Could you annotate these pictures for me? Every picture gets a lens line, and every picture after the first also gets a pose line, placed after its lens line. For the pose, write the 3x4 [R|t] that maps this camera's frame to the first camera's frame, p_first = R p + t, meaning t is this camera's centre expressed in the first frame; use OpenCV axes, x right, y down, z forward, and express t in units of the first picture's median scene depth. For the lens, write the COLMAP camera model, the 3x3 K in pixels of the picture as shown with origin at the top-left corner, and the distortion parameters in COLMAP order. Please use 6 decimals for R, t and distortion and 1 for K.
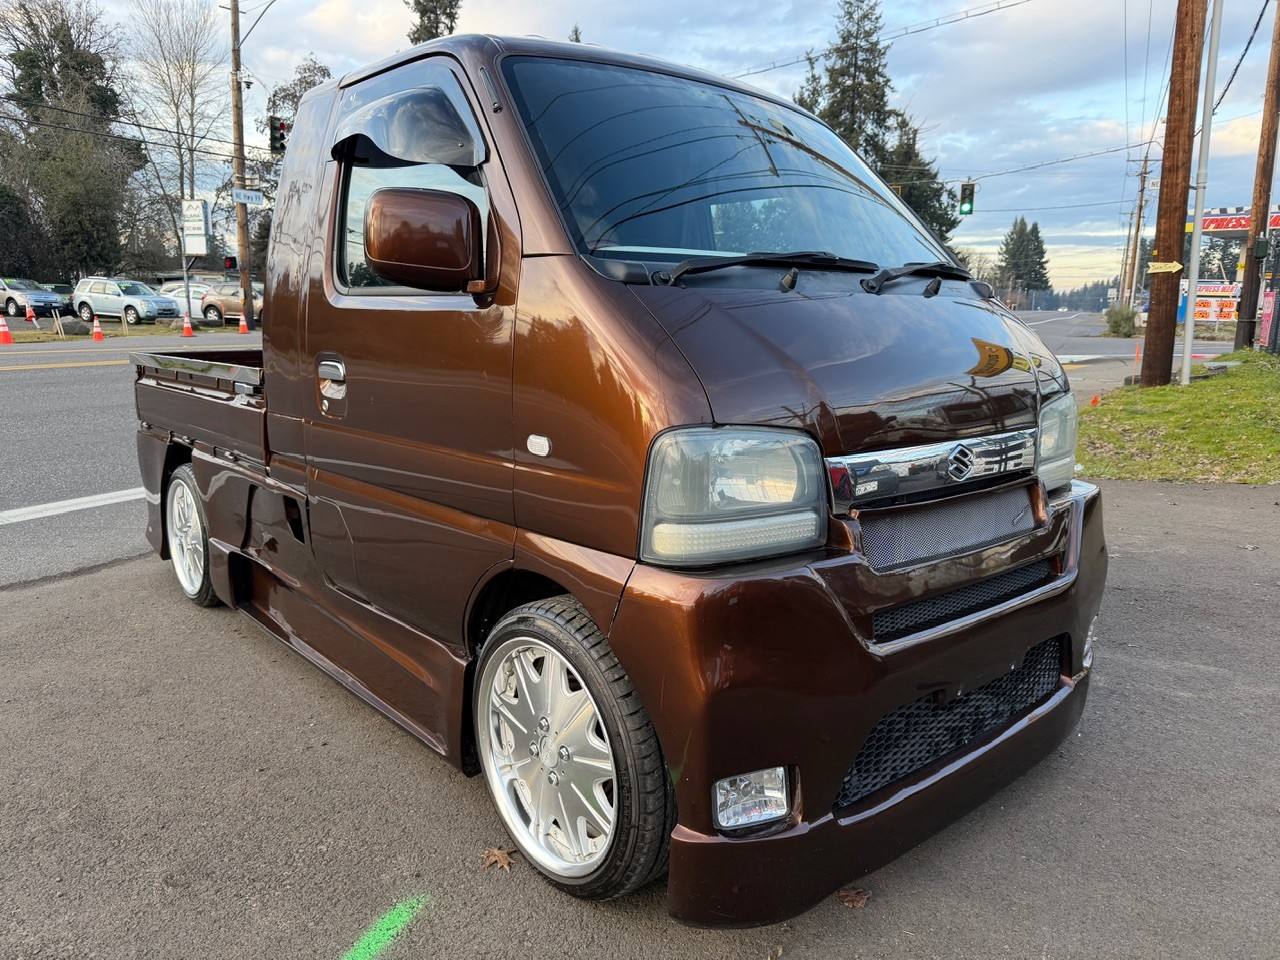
lens RADIAL K [[911.3, 0, 620.3], [0, 911.3, 476.3], [0, 0, 1]] dist [0.011092, -0.017239]
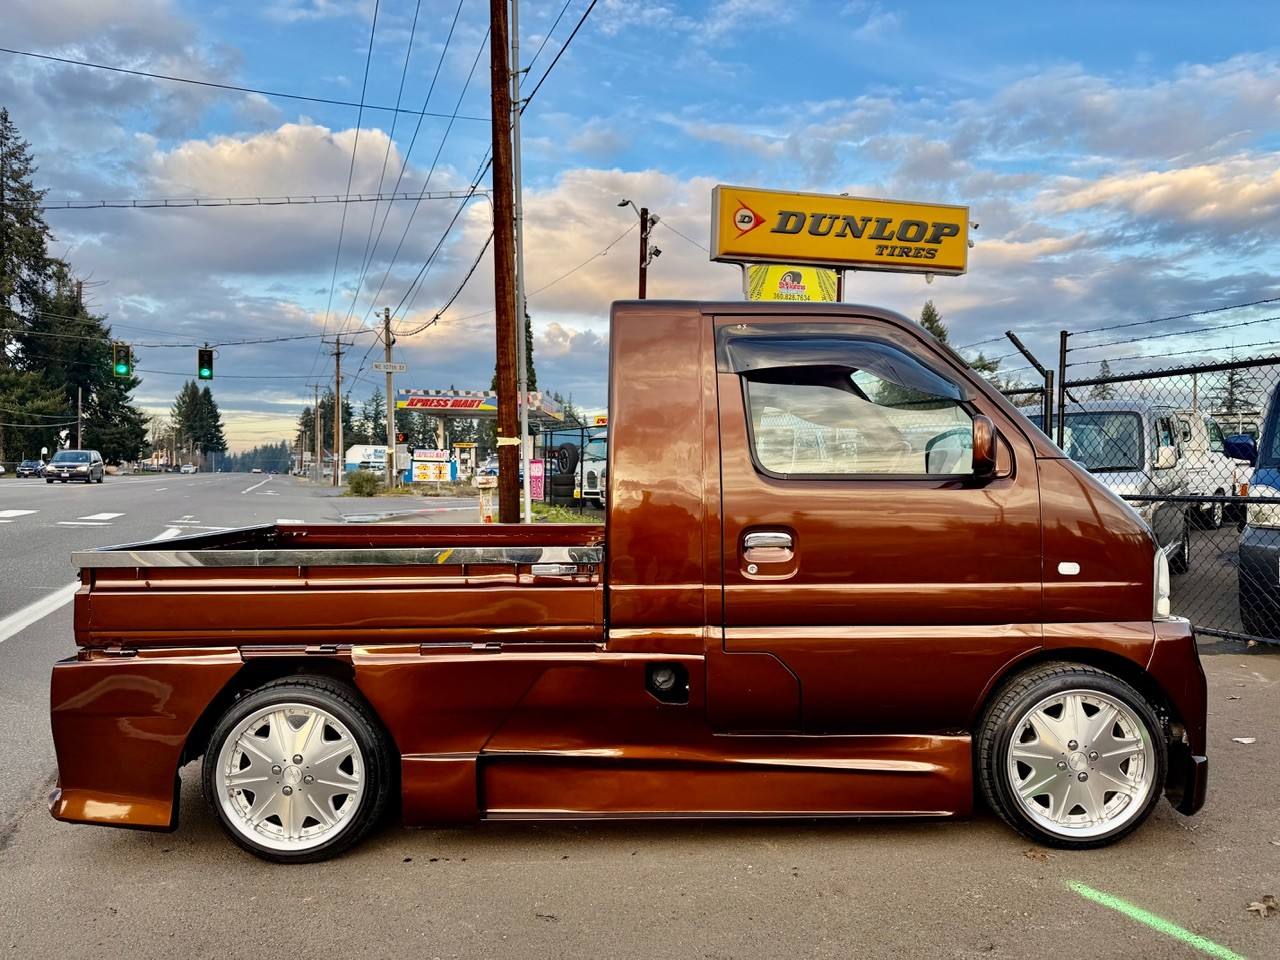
lens RADIAL K [[911.3, 0, 640.1], [0, 911.3, 484.8], [0, 0, 1]] dist [0.011092, -0.017239]
pose [[0.641357, -0.014618, 0.767103, -1.306143], [0.140575, 0.985132, -0.098759, -0.092343], [-0.754255, 0.171175, 0.633876, 0.341254]]
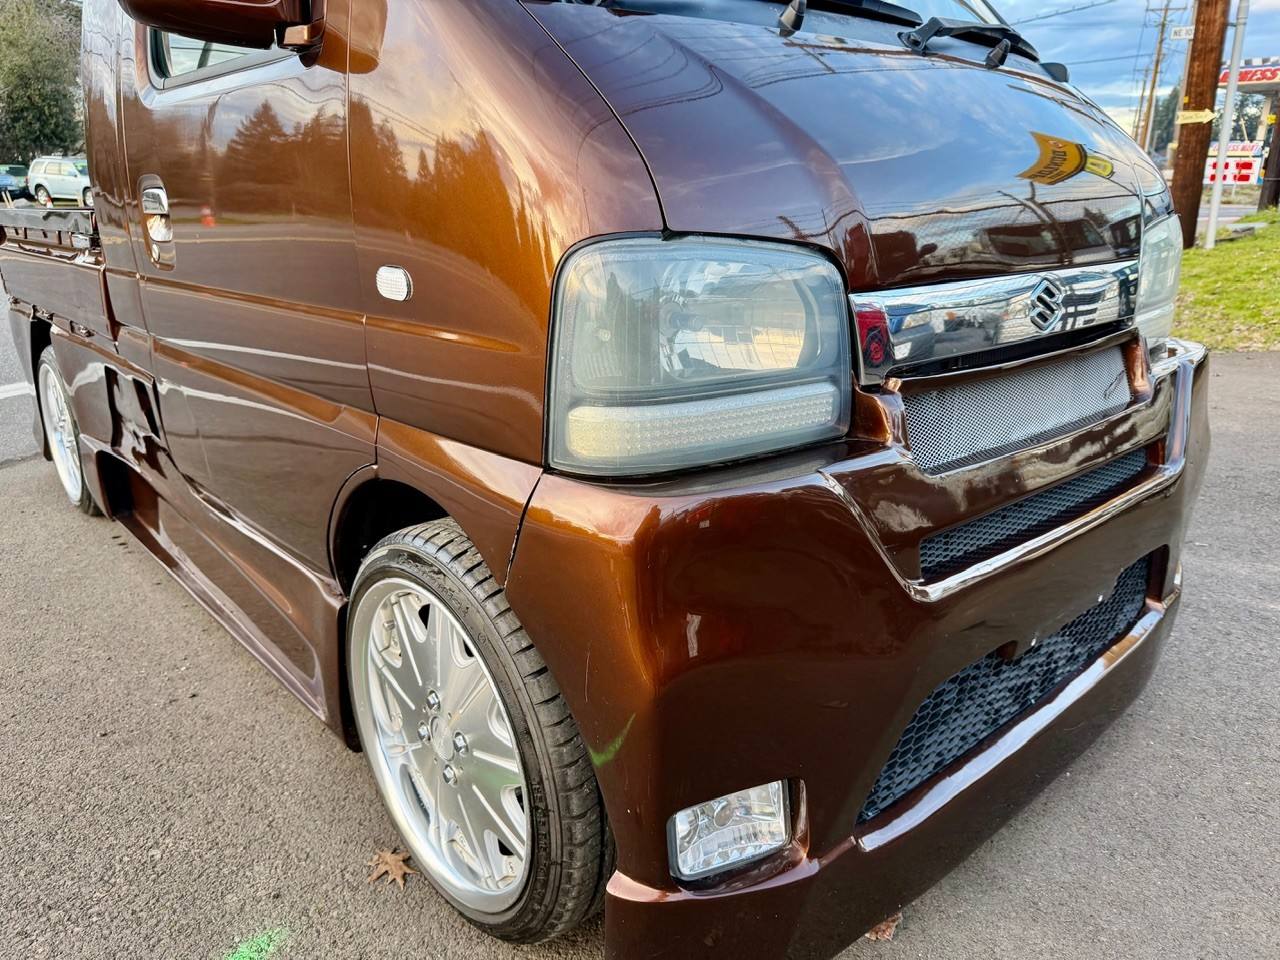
lens RADIAL K [[911.3, 0, 613.8], [0, 911.3, 480.3], [0, 0, 1]] dist [0.011092, -0.017239]
pose [[0.999836, -0.018097, -0.000875, 0.040483], [0.018057, 0.991349, 0.130004, 0.013957], [-0.001485, -0.129999, 0.991513, 0.240941]]
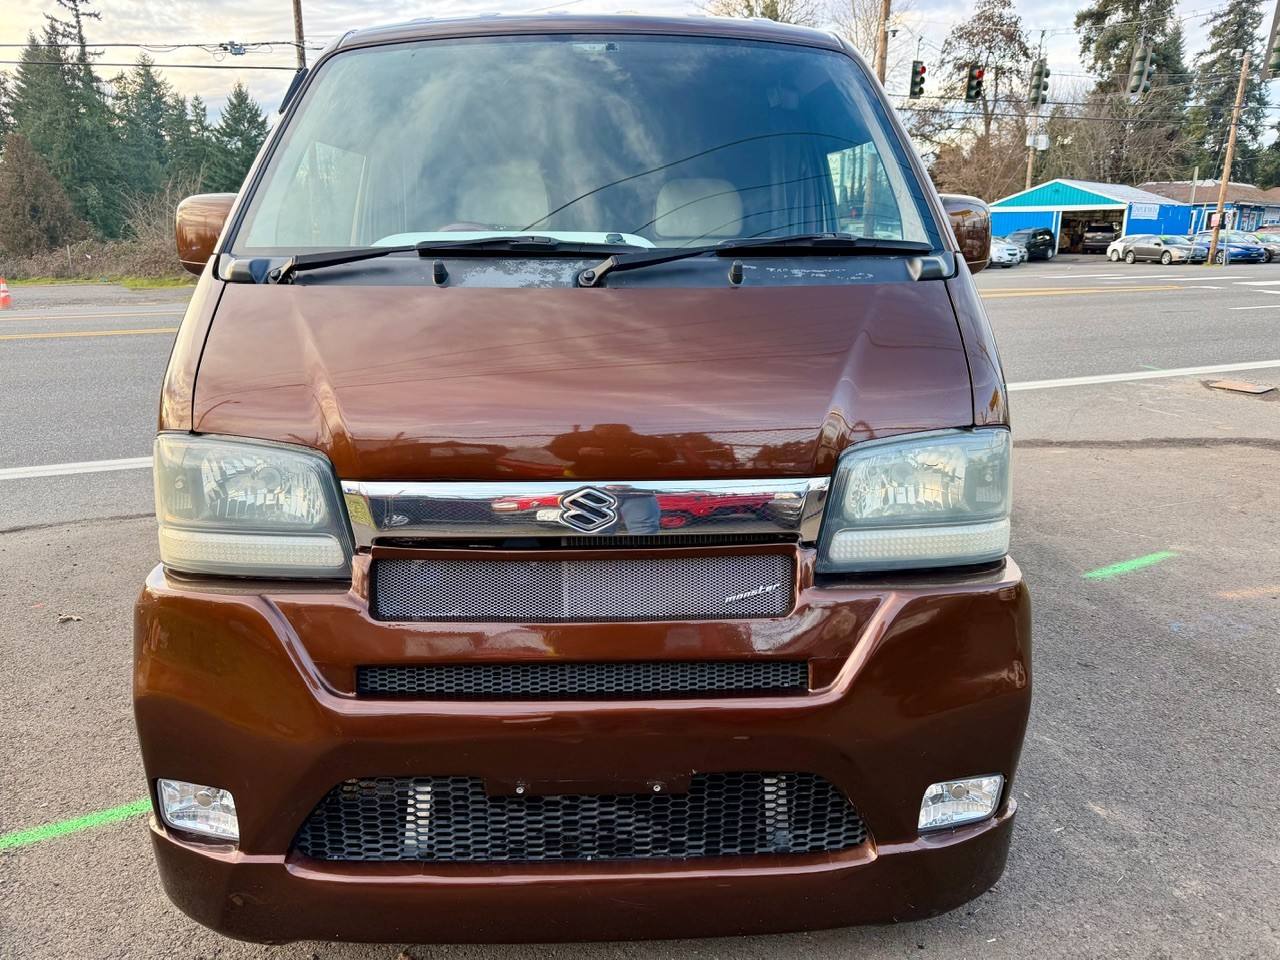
lens RADIAL K [[911.3, 0, 633.8], [0, 911.3, 470.1], [0, 0, 1]] dist [0.011092, -0.017239]
pose [[0.777173, 0.128216, -0.616086, 0.665619], [-0.095878, 0.991719, 0.085444, -0.090129], [0.621940, -0.007336, 0.783031, 0.314667]]
